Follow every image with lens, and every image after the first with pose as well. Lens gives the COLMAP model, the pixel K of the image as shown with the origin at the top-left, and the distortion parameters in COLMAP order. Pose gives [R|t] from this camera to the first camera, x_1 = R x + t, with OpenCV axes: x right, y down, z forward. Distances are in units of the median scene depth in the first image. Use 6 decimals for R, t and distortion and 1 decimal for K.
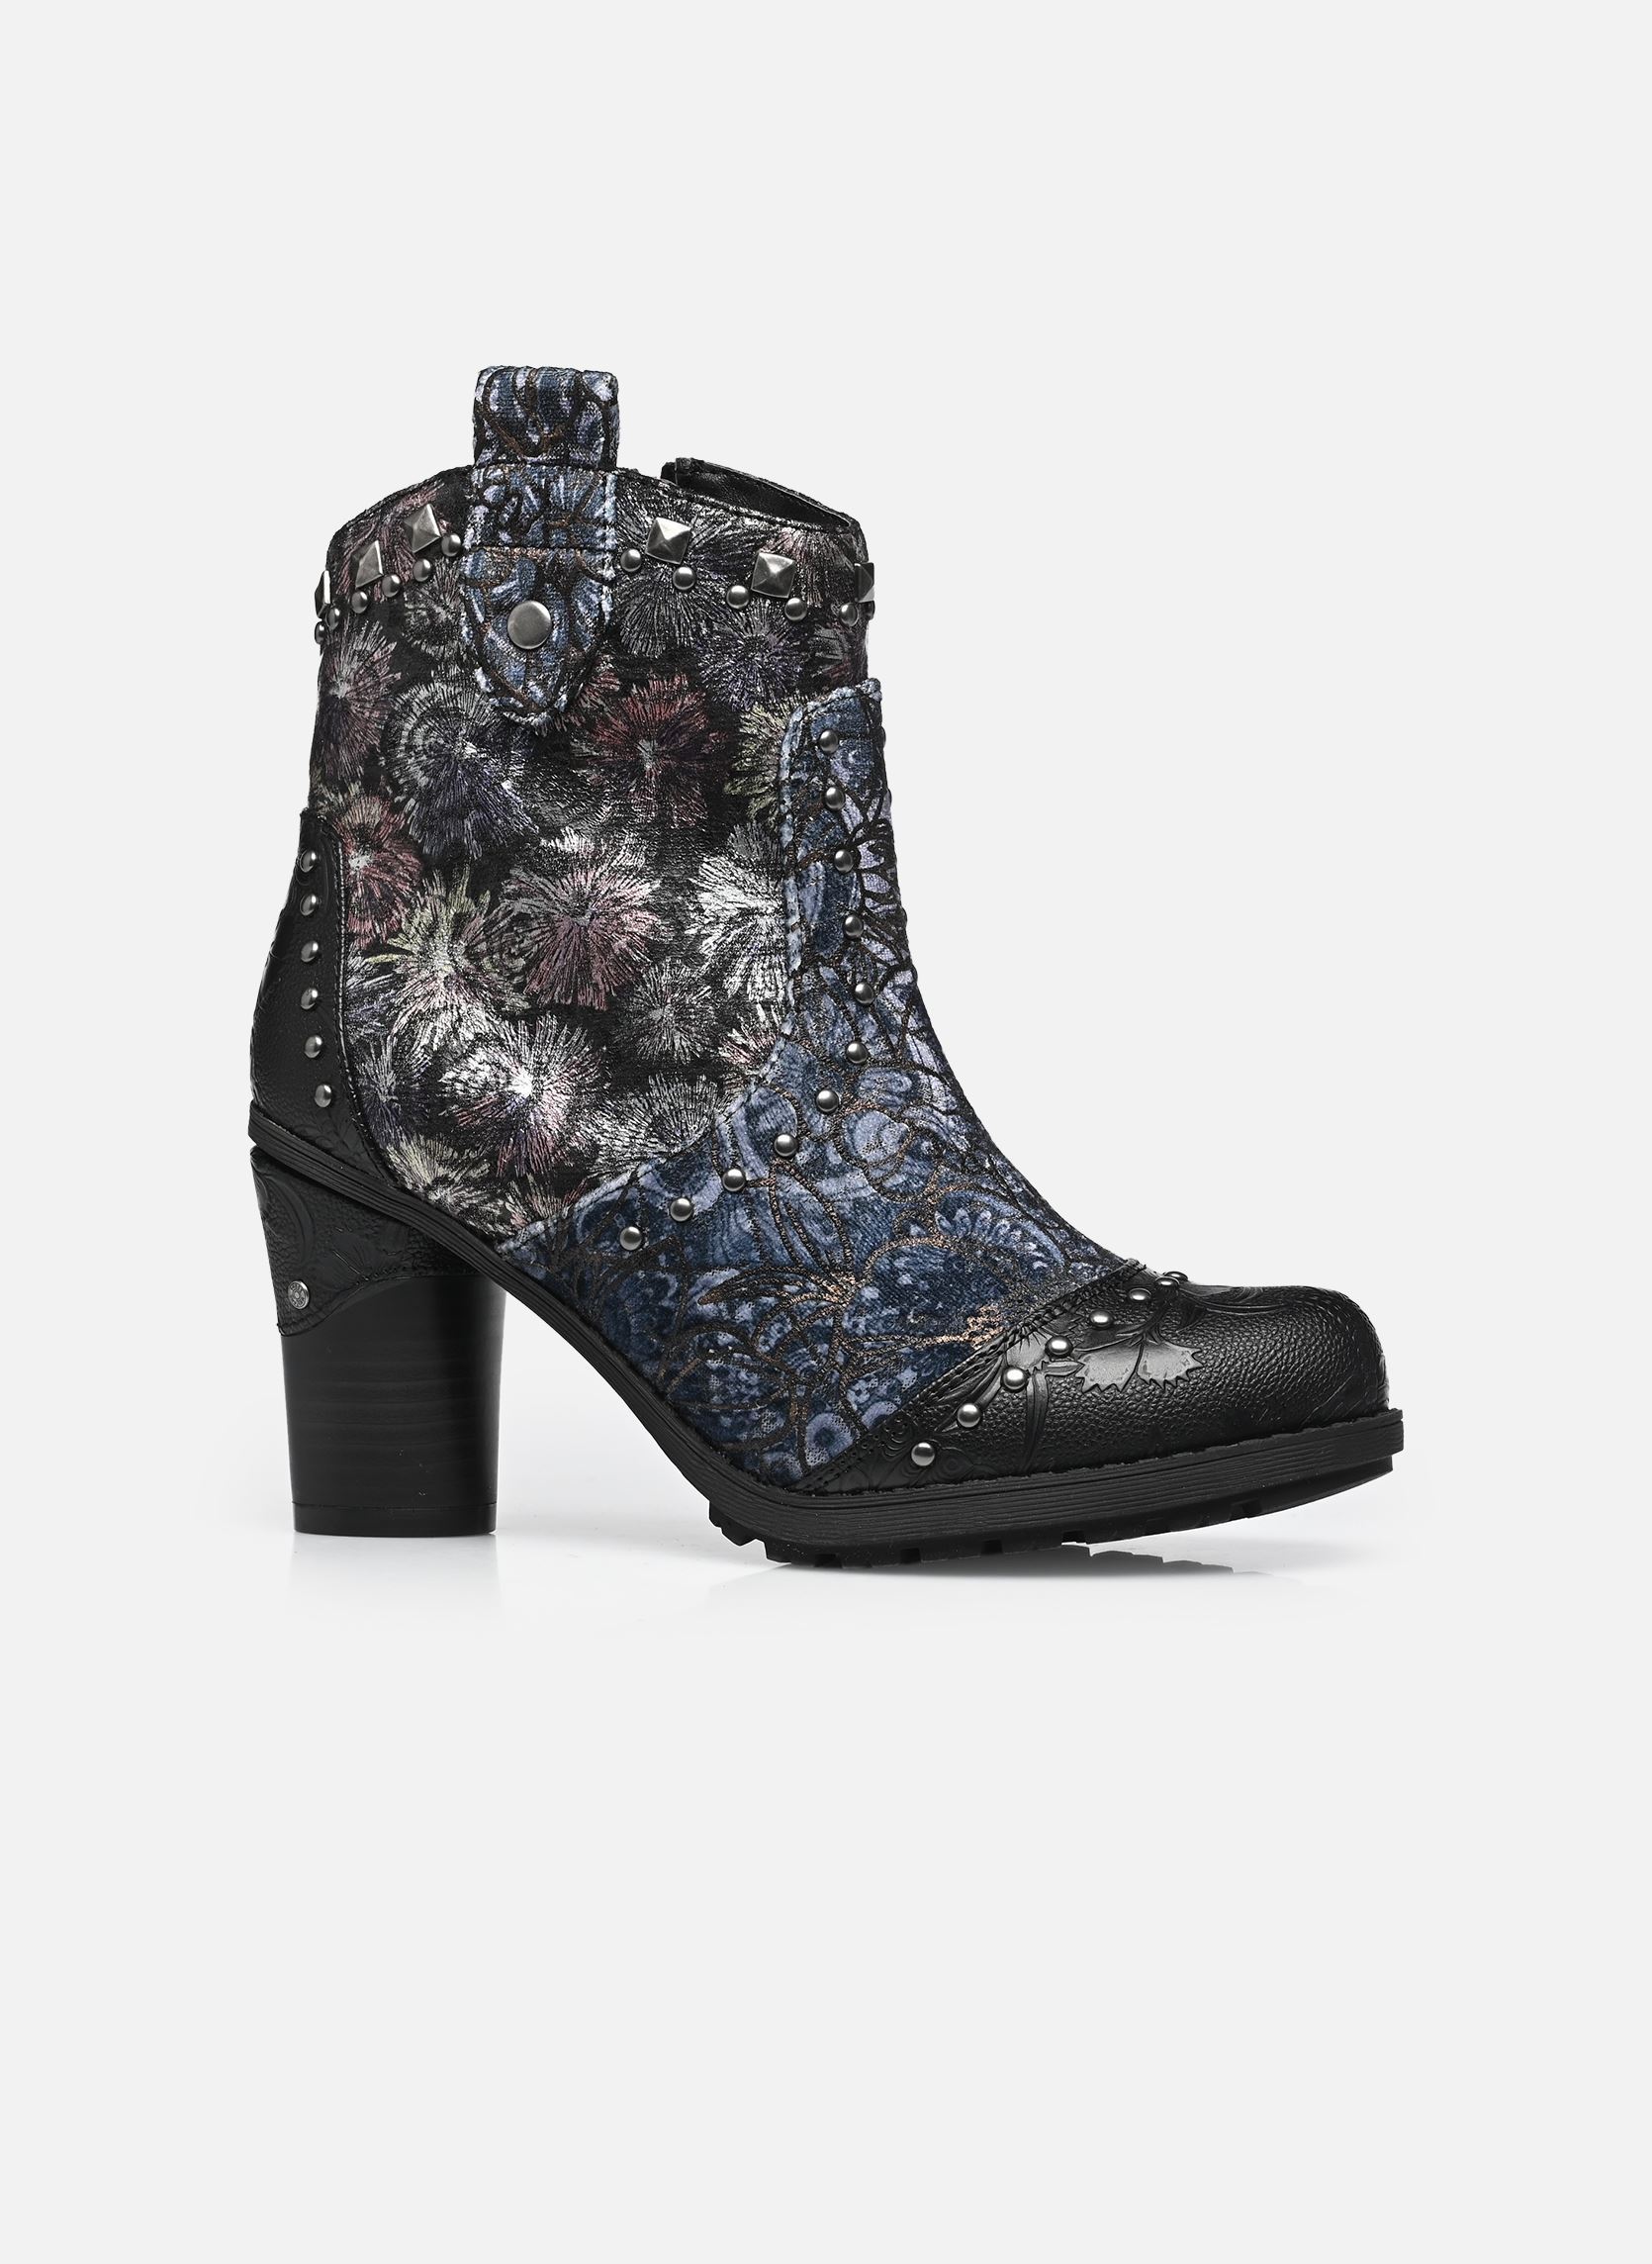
lens RADIAL K [[7117.5, 0, 826.0], [0, 7117.5, 1132.0], [0, 0, 1]] dist [-0.057045, -0.262751]
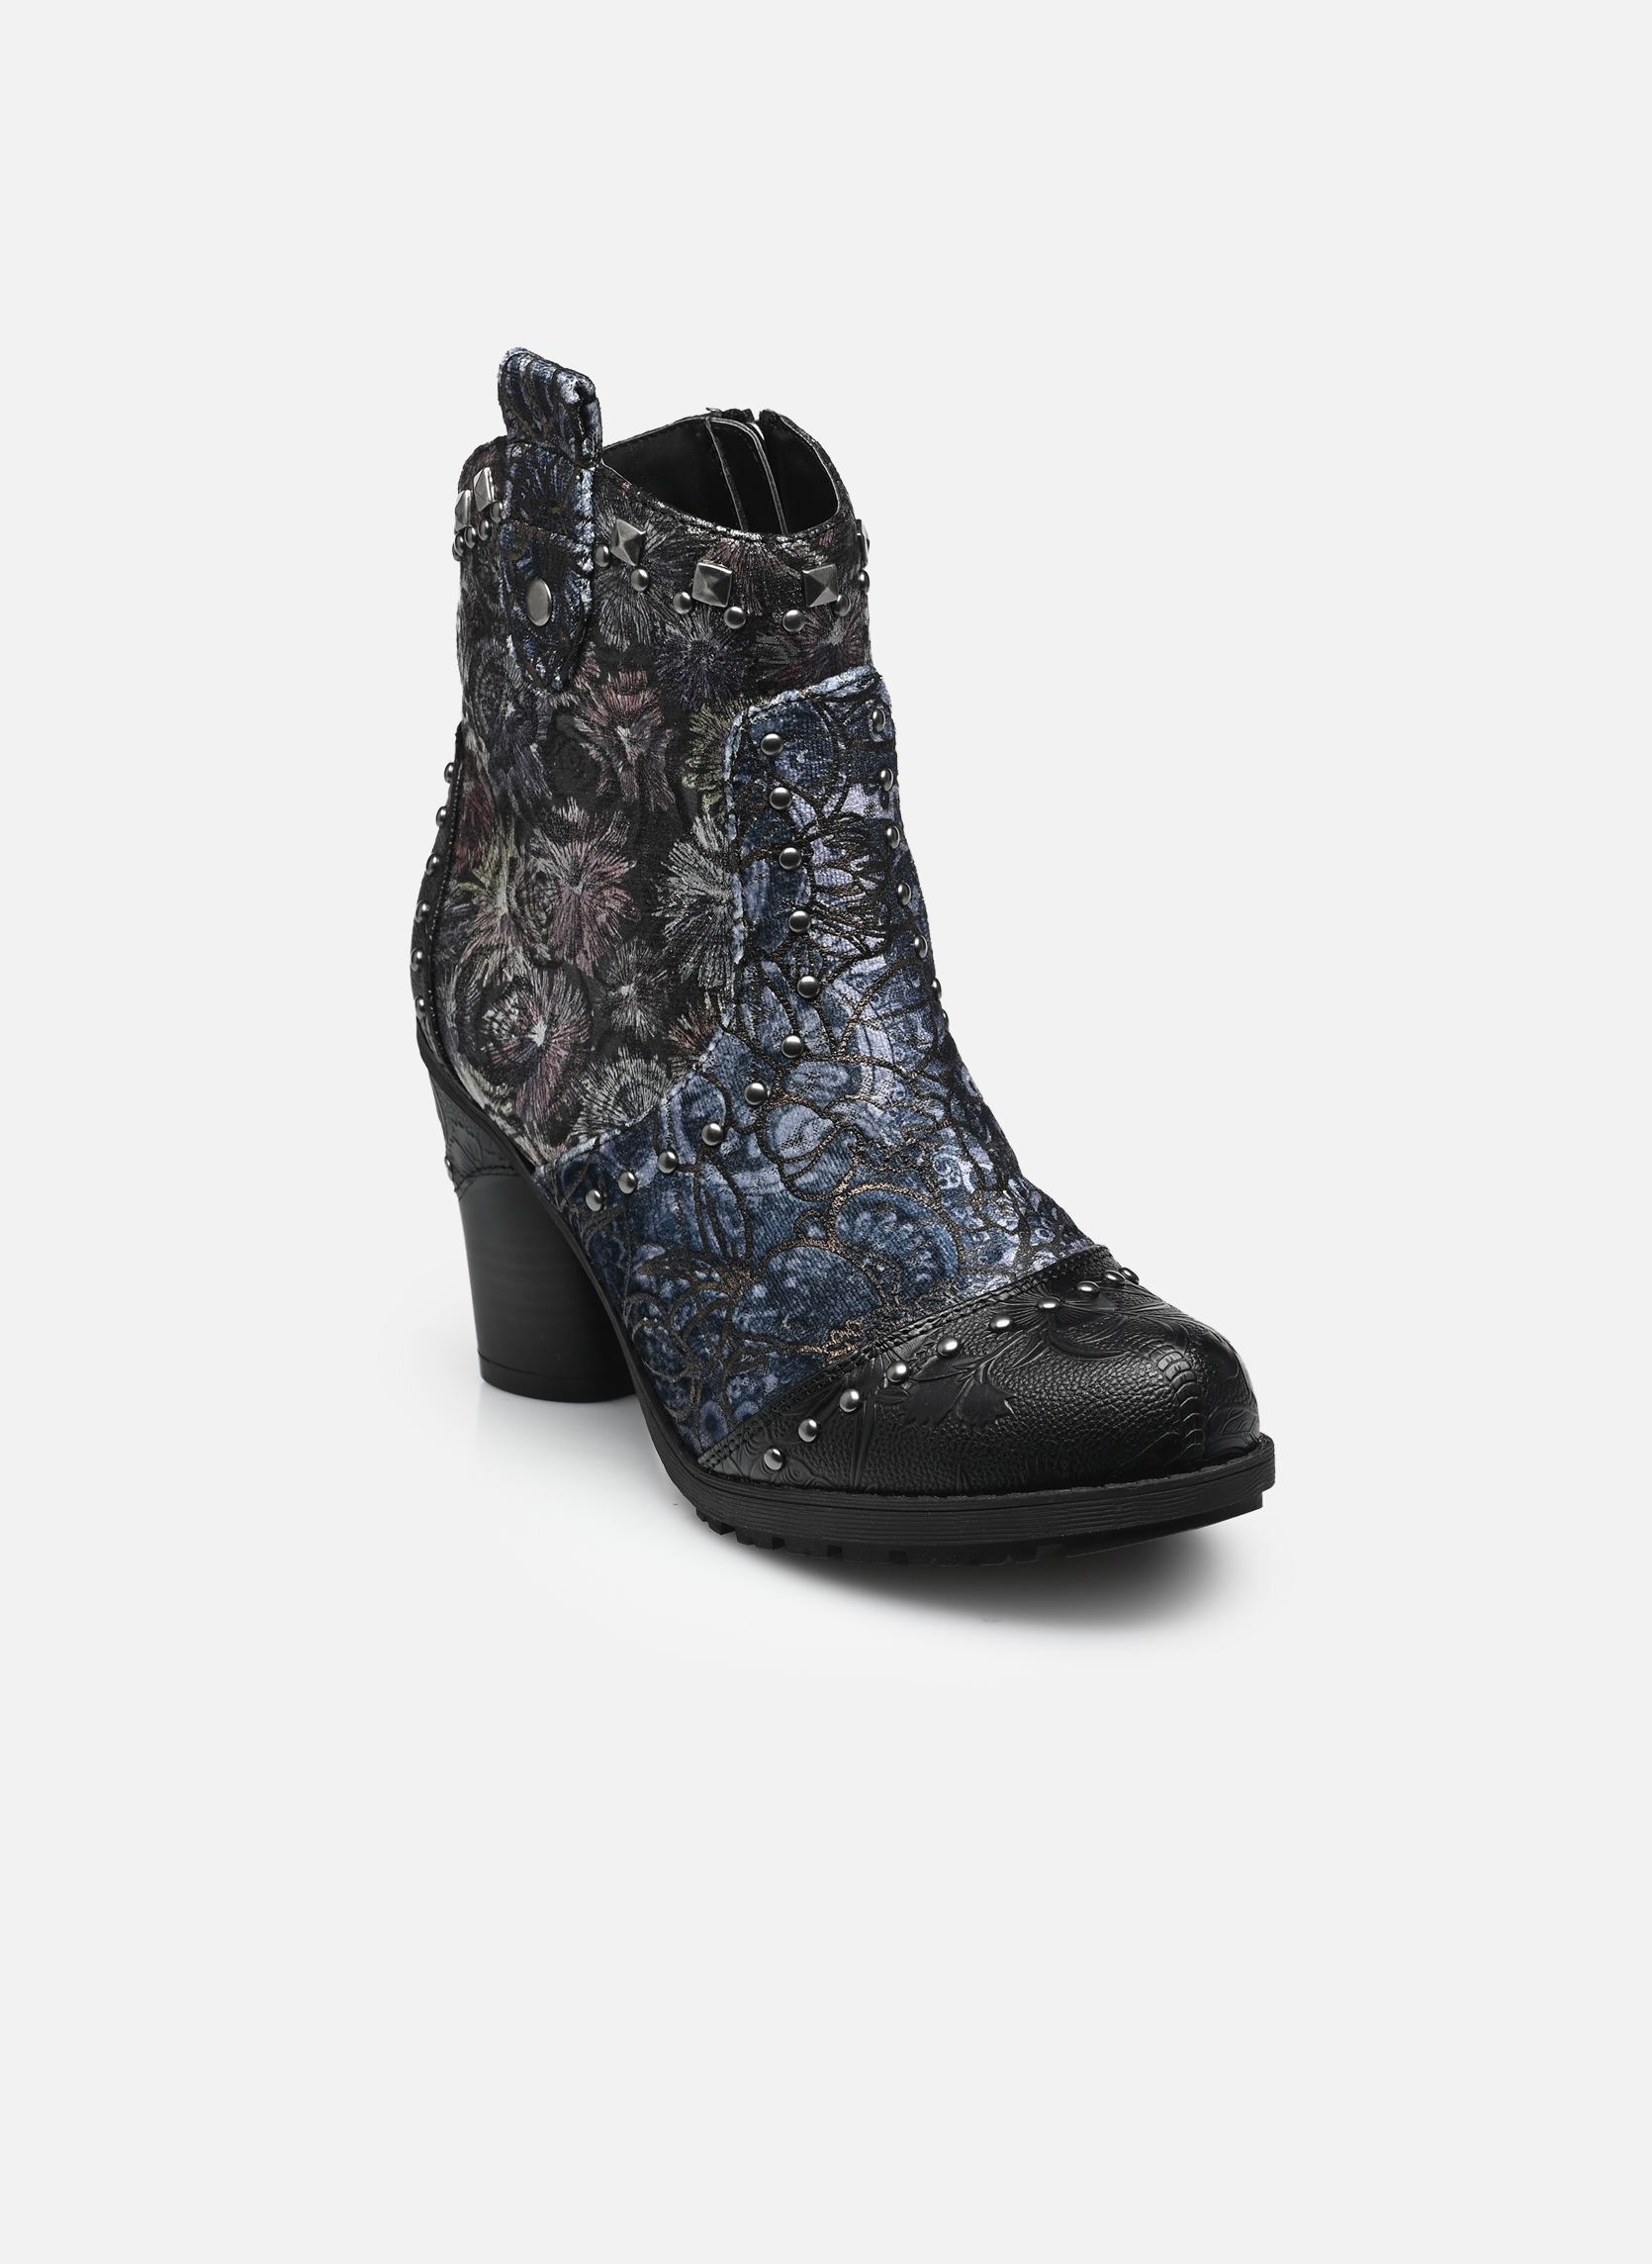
lens RADIAL K [[7117.5, 0, 826.0], [0, 7117.5, 1132.0], [0, 0, 1]] dist [-0.057045, -0.262751]
pose [[0.845534, 0.123688, -0.519397, 0.545130], [0.010669, 0.968689, 0.248050, -0.254684], [0.533815, -0.215276, 0.817739, 0.157573]]
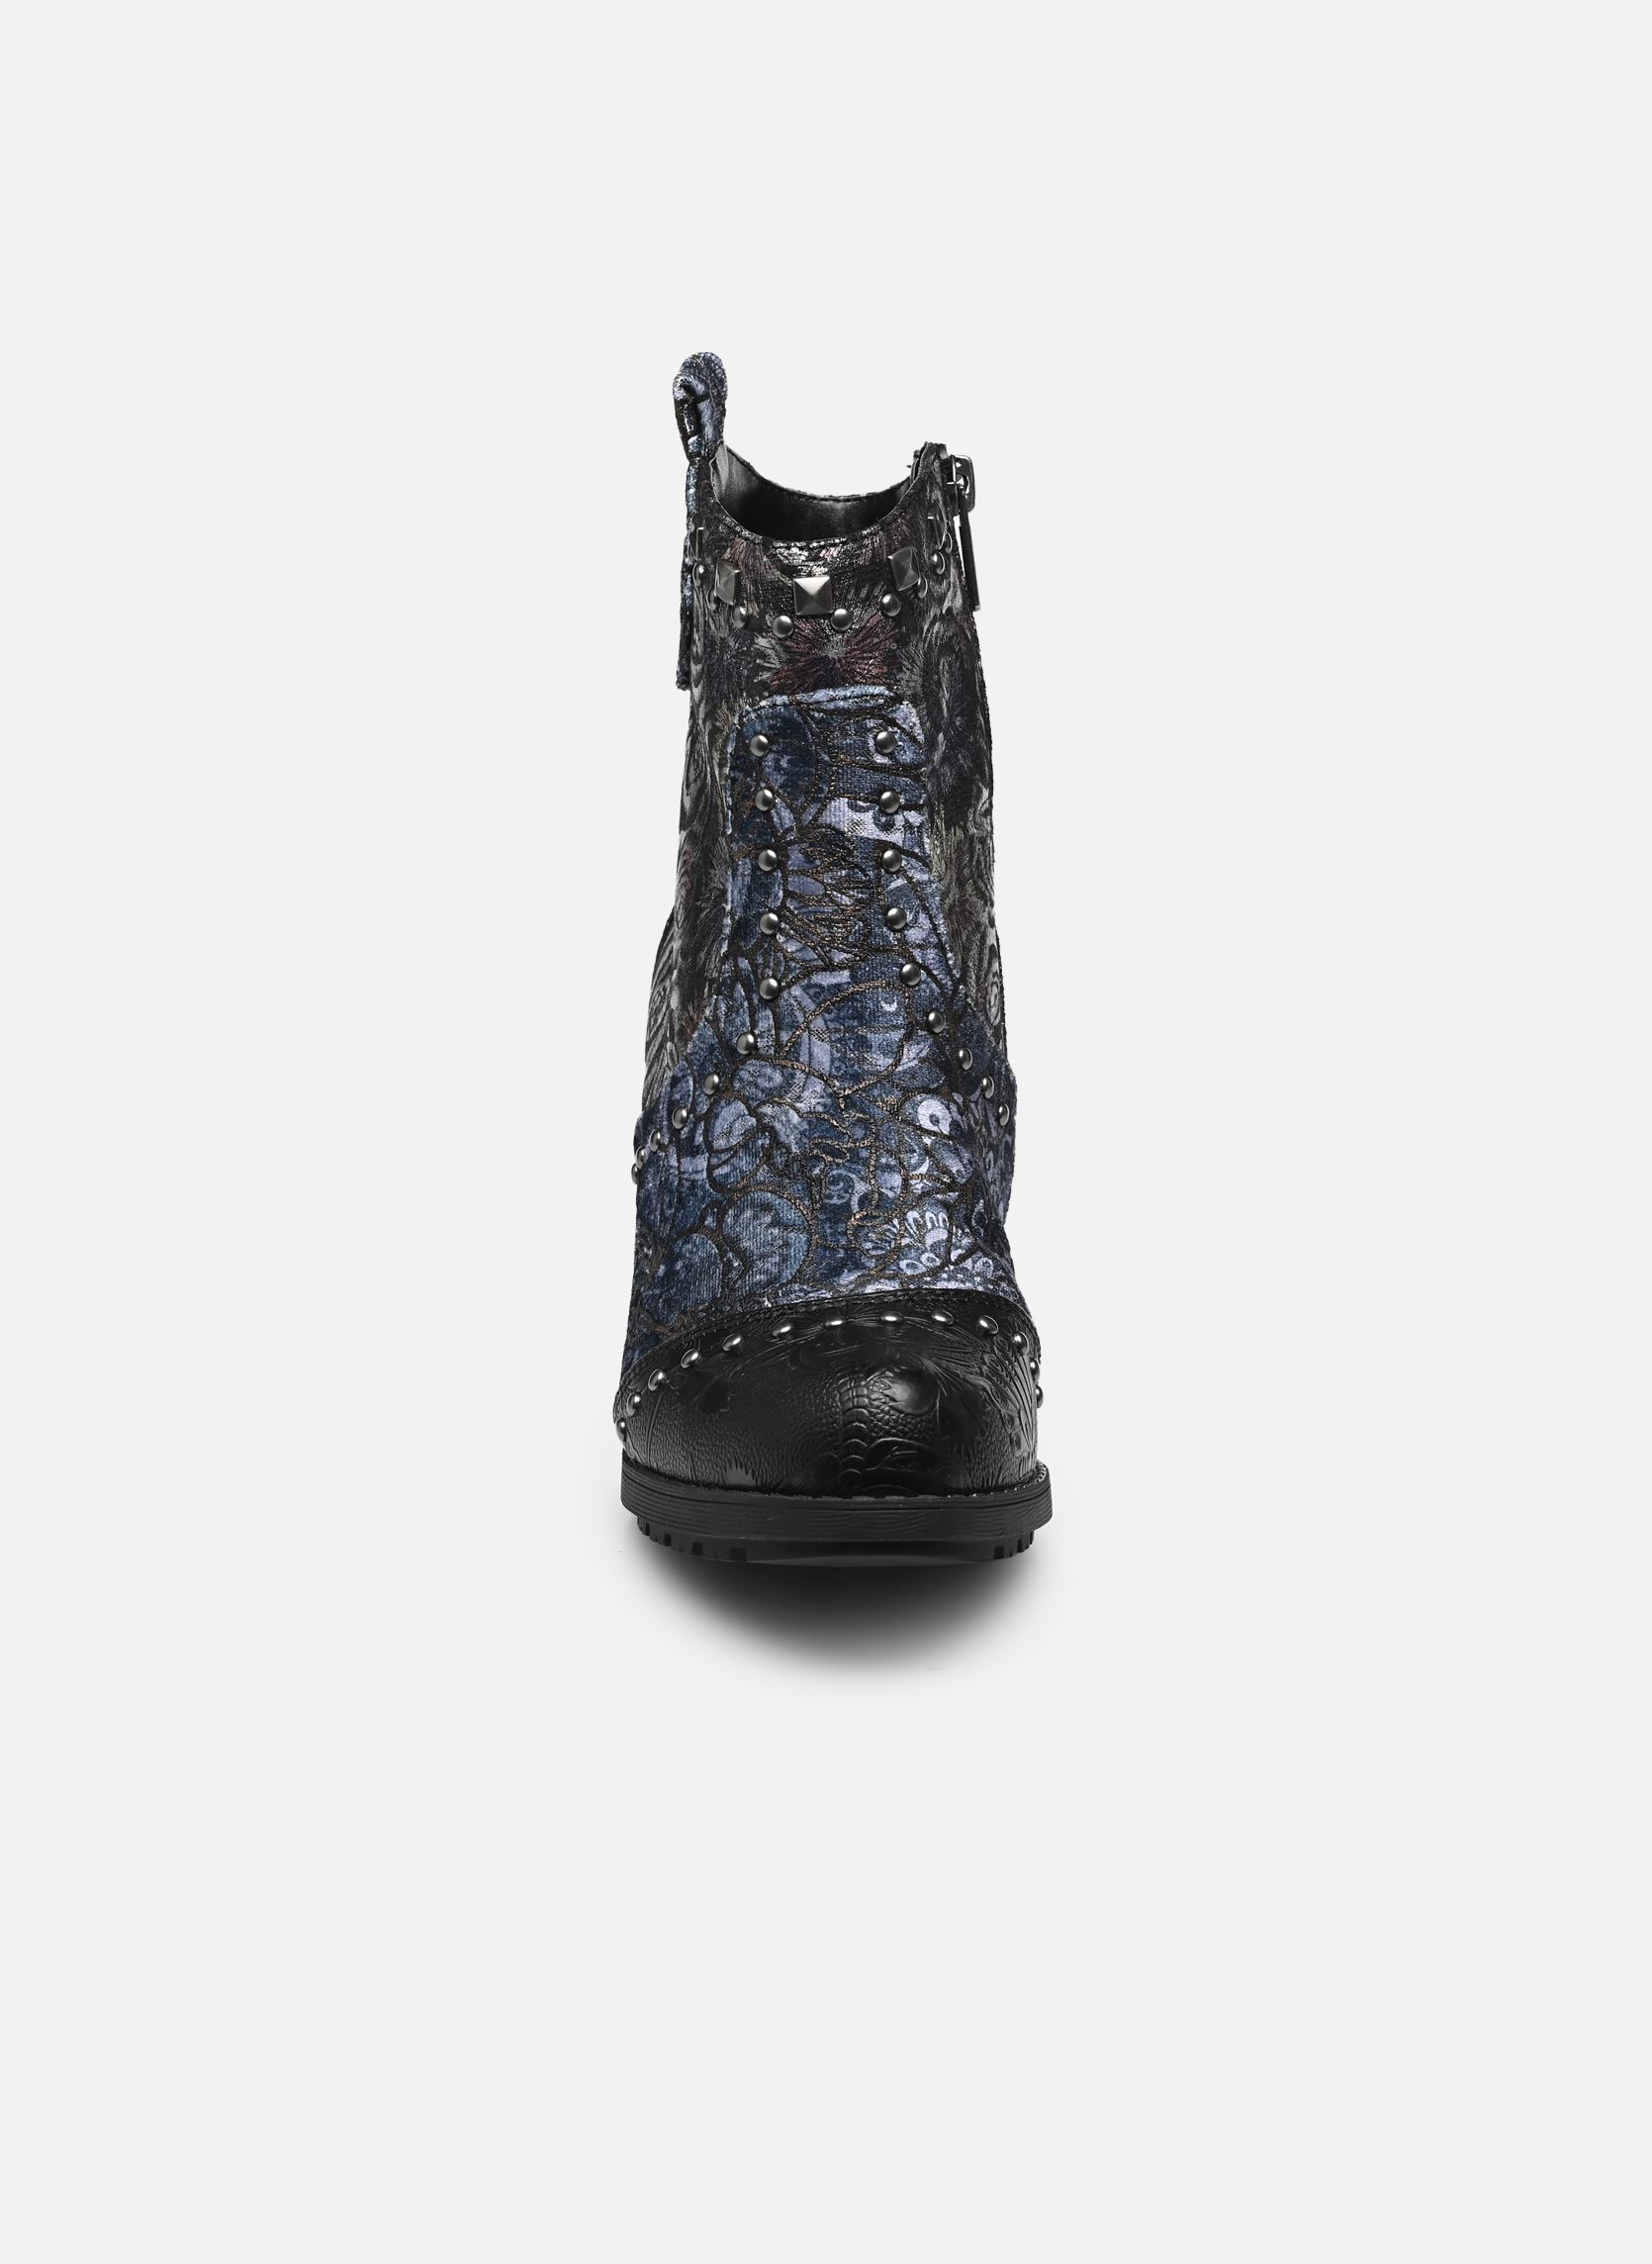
lens RADIAL K [[7117.5, 0, 826.0], [0, 7117.5, 1132.0], [0, 0, 1]] dist [-0.057045, -0.262751]
pose [[0.355439, 0.196865, -0.913733, 0.971831], [-0.043001, 0.979977, 0.194411, -0.203232], [0.933710, -0.029810, 0.356787, 0.635695]]
